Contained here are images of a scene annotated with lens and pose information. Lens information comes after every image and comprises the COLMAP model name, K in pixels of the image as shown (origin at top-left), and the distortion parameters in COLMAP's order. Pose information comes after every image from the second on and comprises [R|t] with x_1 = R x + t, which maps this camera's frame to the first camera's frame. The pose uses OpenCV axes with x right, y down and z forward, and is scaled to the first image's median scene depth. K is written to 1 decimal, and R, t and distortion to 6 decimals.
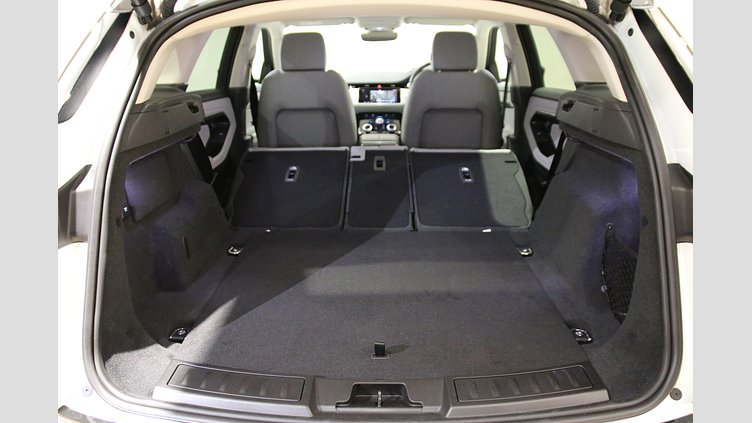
lens RADIAL K [[477.9, 0, 376.0], [0, 477.9, 211.5], [0, 0, 1]] dist [-0.145734, 0.107312]
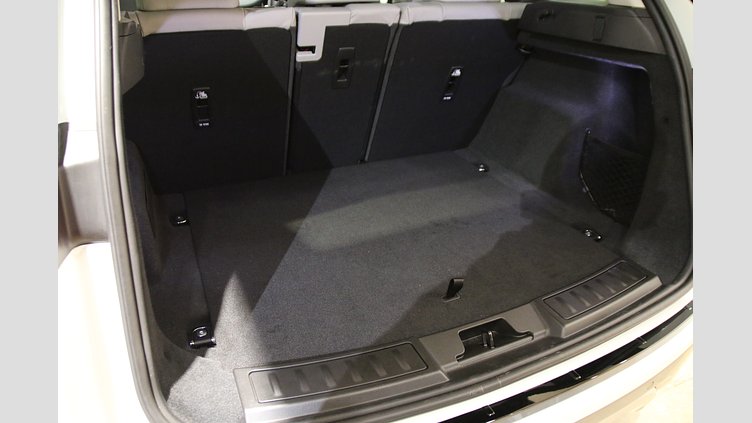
lens RADIAL K [[477.9, 0, 376.0], [0, 477.9, 211.5], [0, 0, 1]] dist [-0.145734, 0.107312]
pose [[0.914829, -0.175902, 0.363519, -0.460762], [0.123152, 0.978793, 0.163701, -0.029476], [-0.384605, -0.104991, 0.917091, 0.239839]]
